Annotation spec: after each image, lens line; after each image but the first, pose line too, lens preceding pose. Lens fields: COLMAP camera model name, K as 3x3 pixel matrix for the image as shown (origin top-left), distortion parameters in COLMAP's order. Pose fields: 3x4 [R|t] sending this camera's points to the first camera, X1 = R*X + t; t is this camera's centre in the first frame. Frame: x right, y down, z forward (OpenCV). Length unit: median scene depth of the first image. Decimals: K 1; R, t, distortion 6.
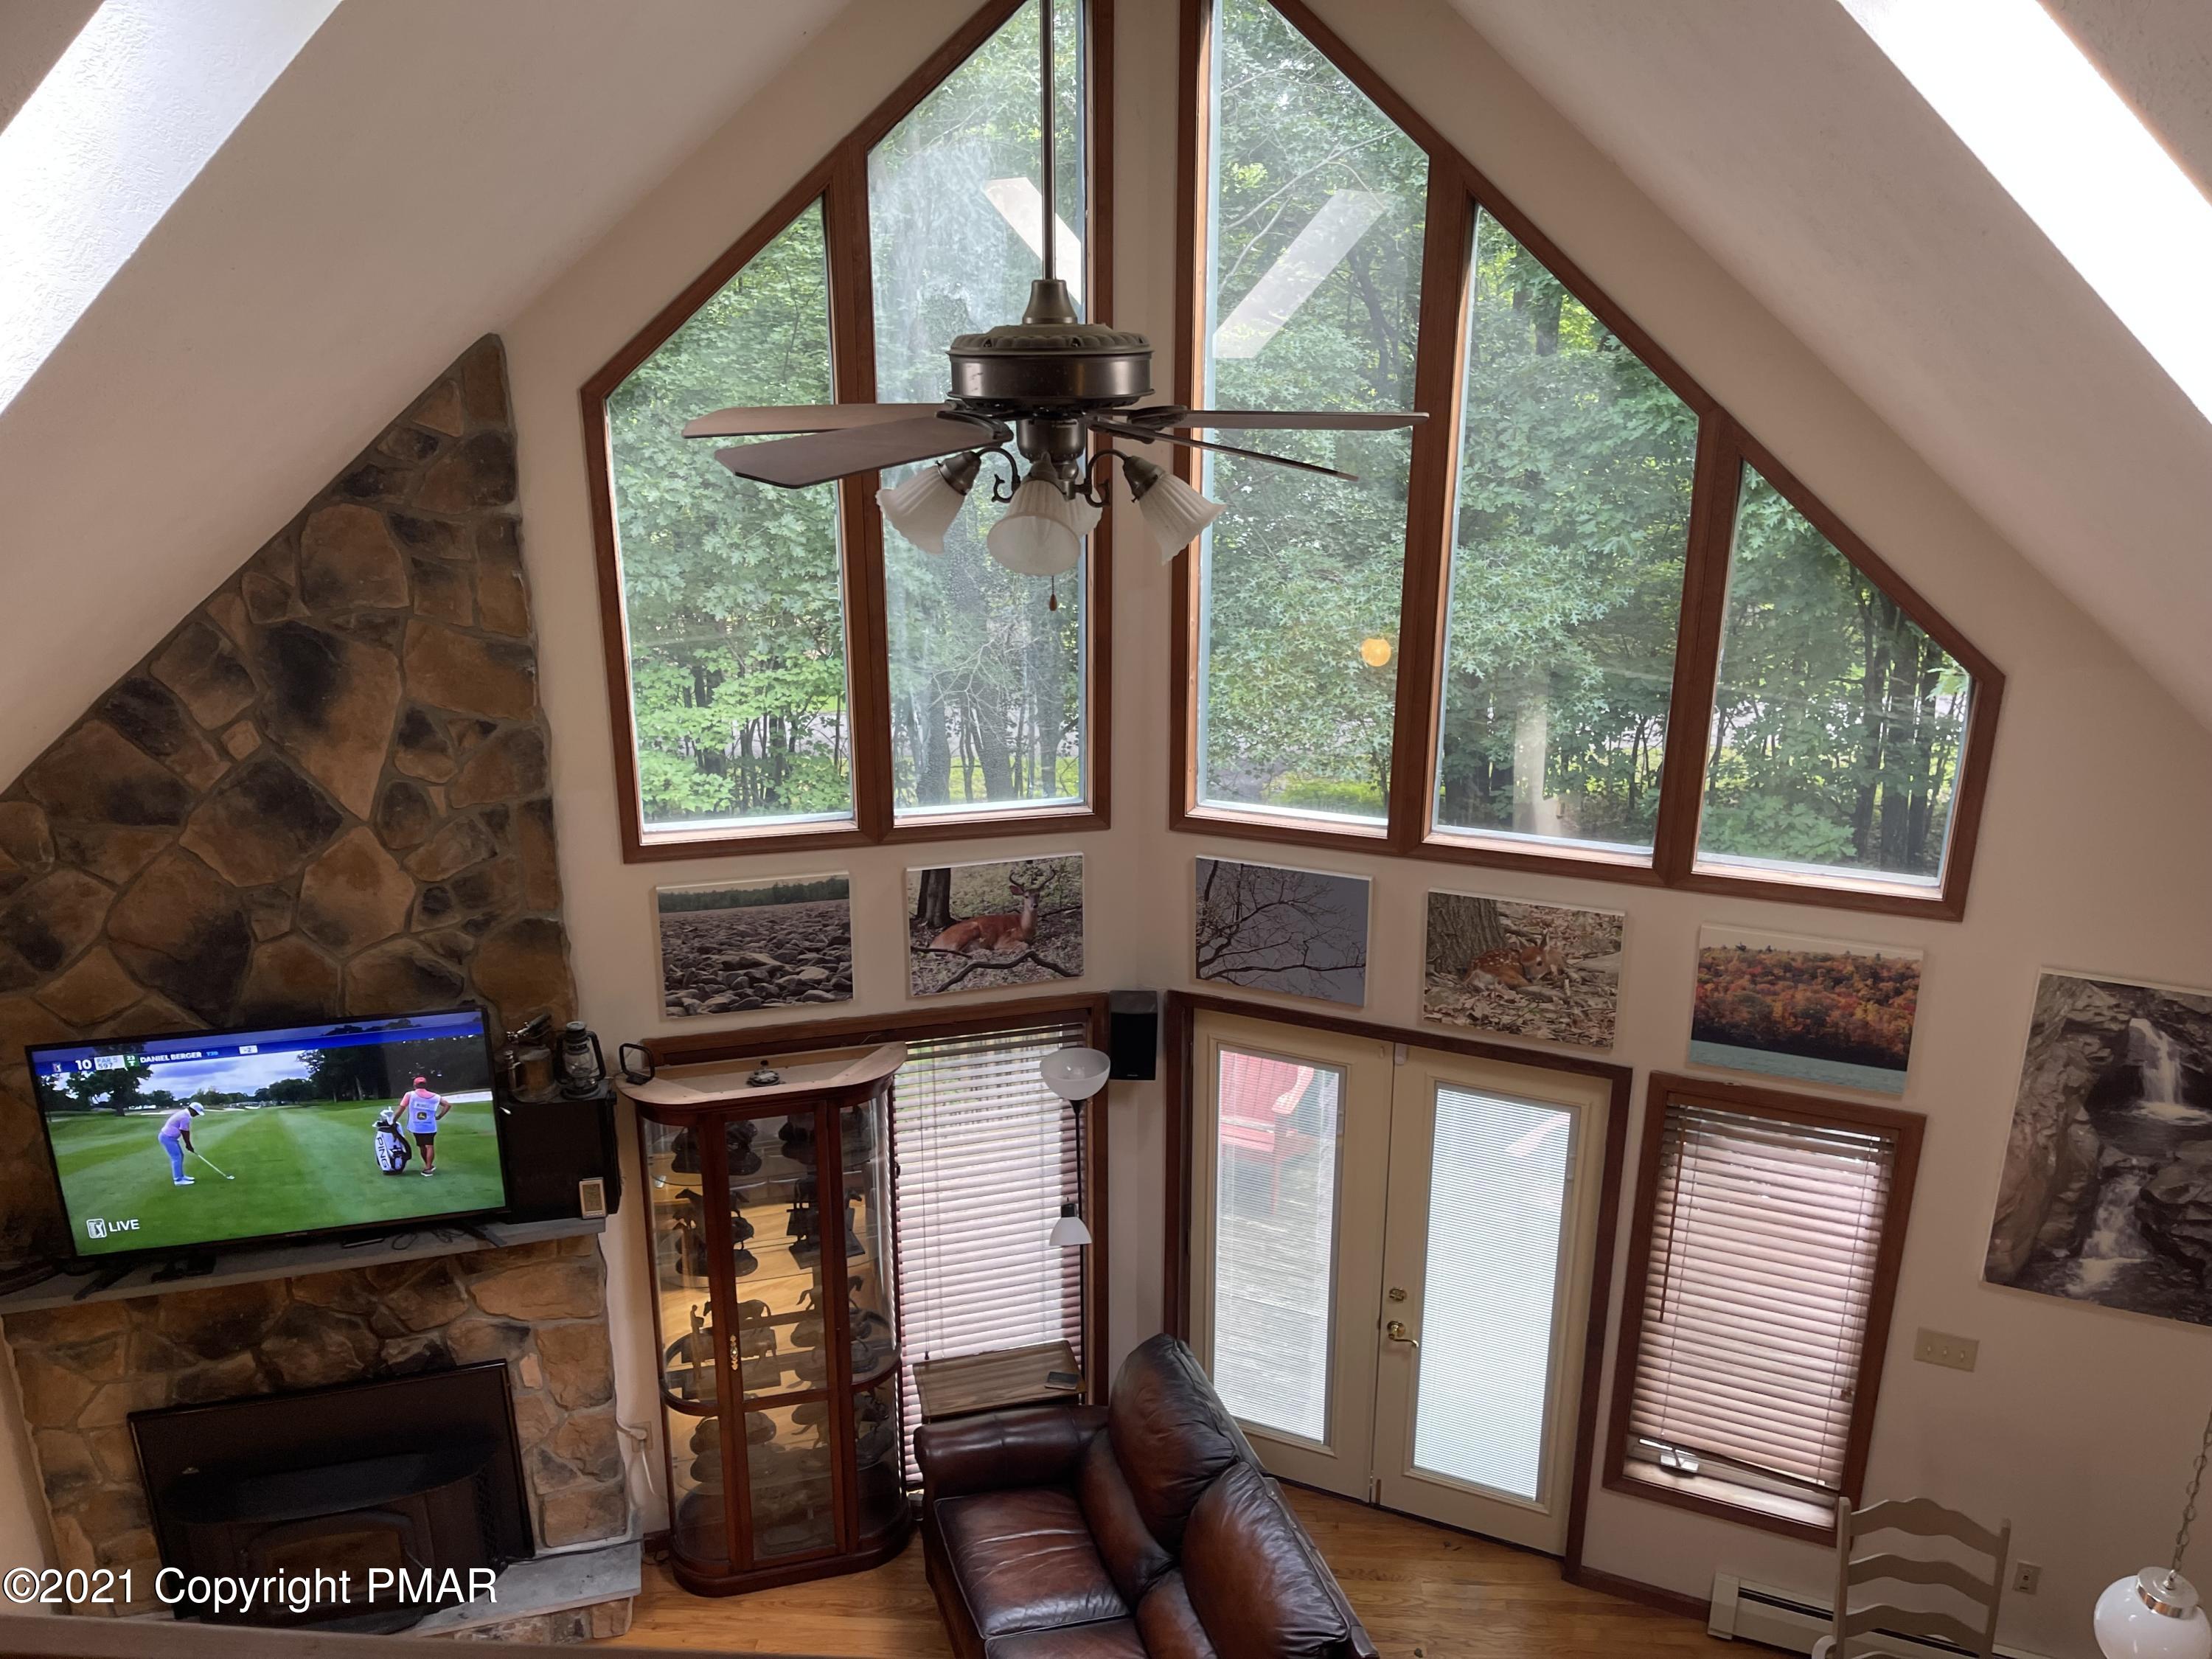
lens RADIAL K [[1652.0, 0, 1132.6], [0, 1652.0, 834.9], [0, 0, 1]] dist [0.068136, -0.092498]
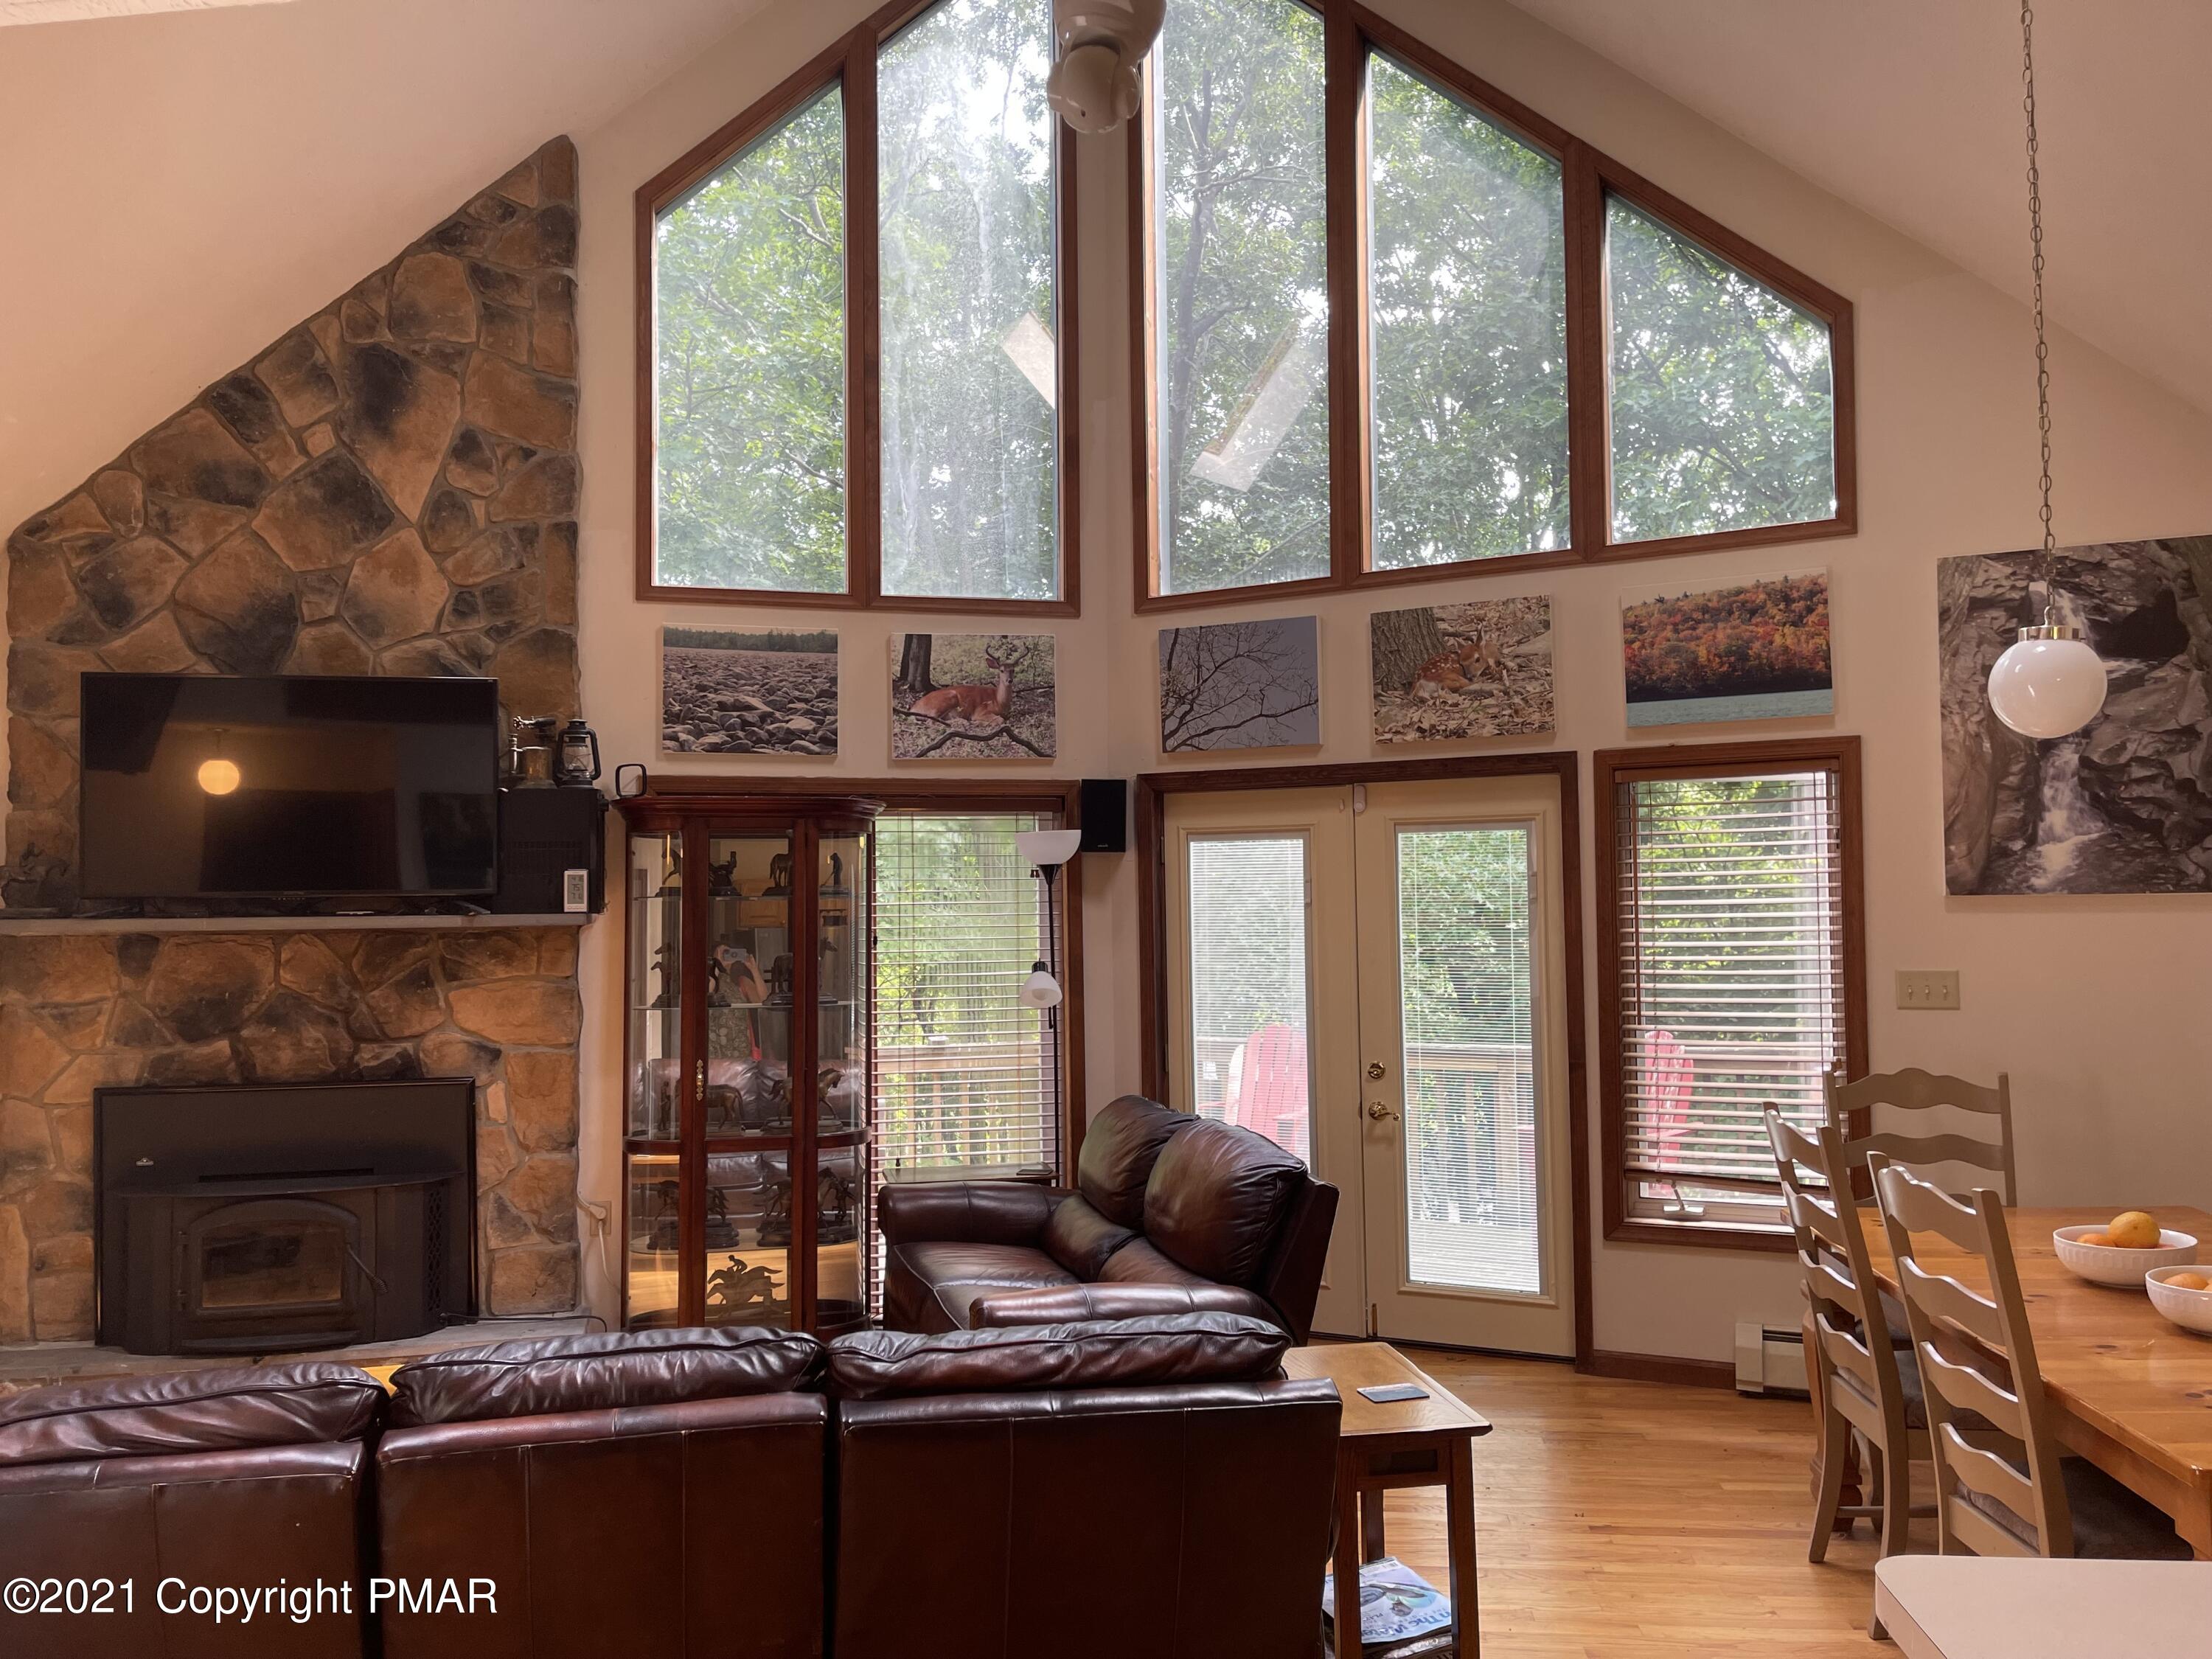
lens RADIAL K [[1652.0, 0, 1103.6], [0, 1652.0, 835.2], [0, 0, 1]] dist [0.068136, -0.092498]
pose [[0.998641, -0.019955, -0.048145, 0.054958], [0.001947, 0.937434, -0.348157, 0.547675], [0.052080, 0.347591, 0.936199, 0.034236]]
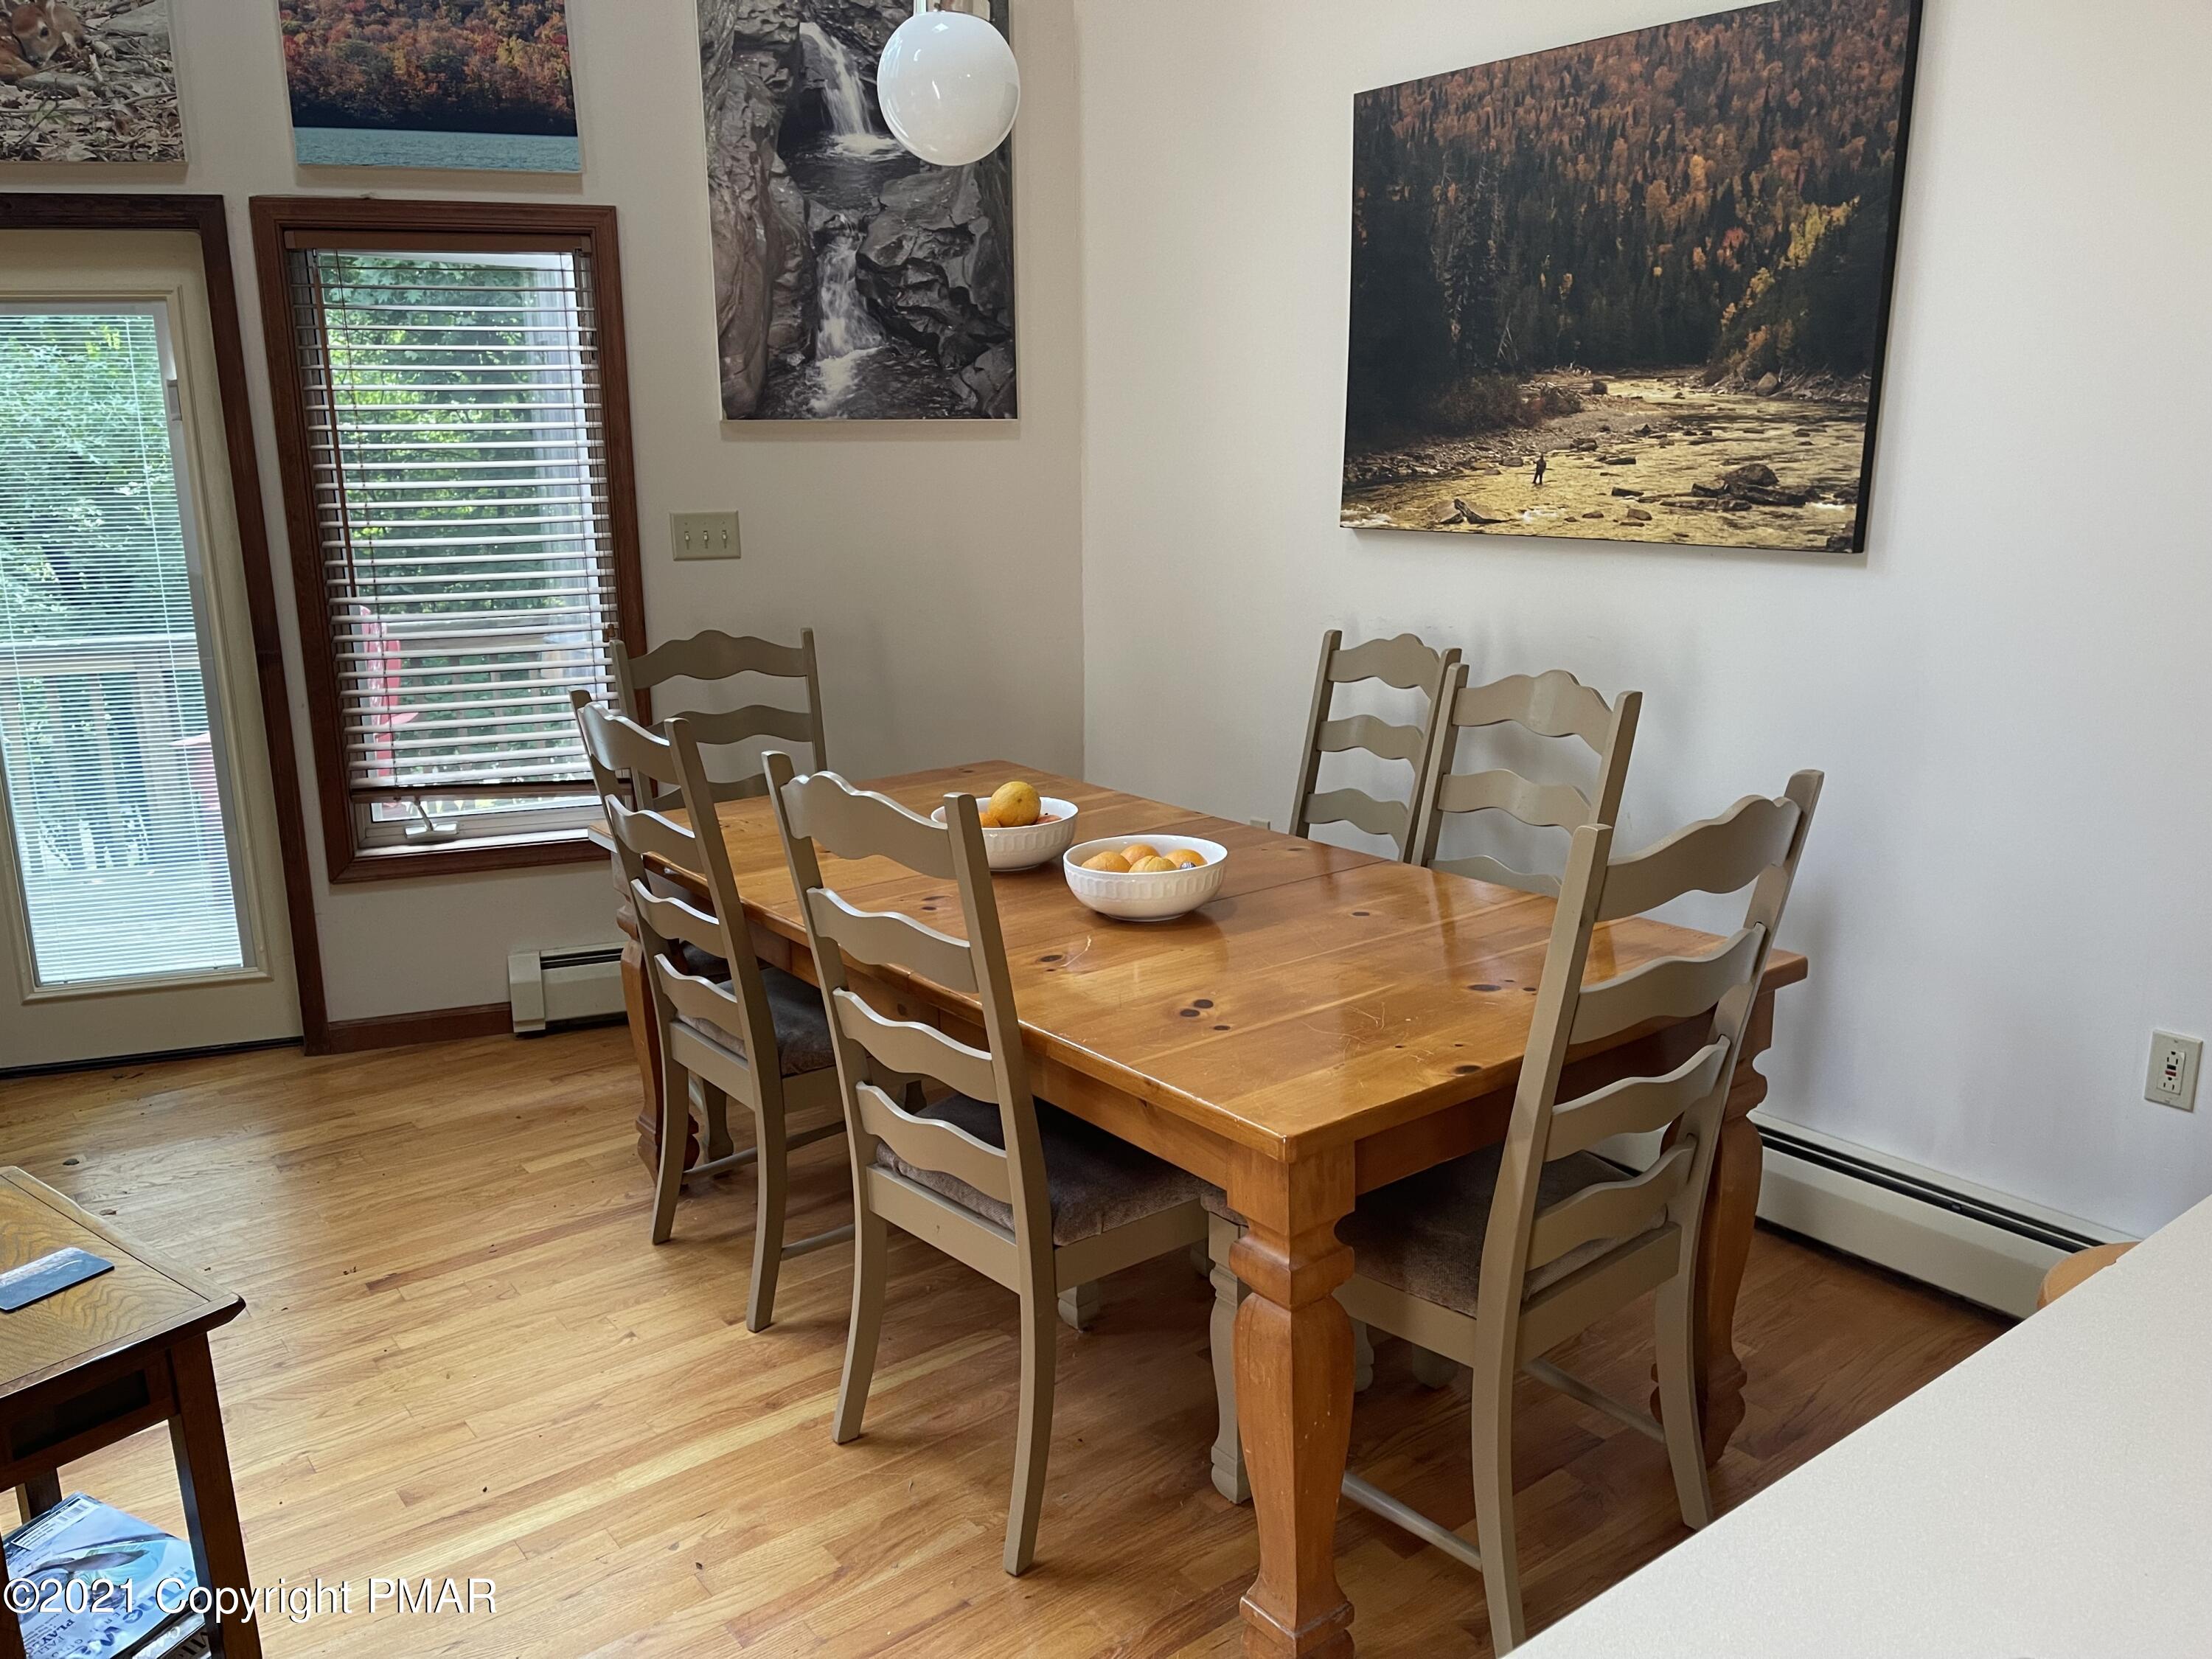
lens RADIAL K [[1652.0, 0, 1088.5], [0, 1652.0, 836.5], [0, 0, 1]] dist [0.068136, -0.092498]
pose [[0.758810, -0.162681, 0.630668, 0.088772], [0.219387, 0.975560, -0.012317, 0.491089], [-0.613250, 0.147706, 0.775955, 0.268667]]
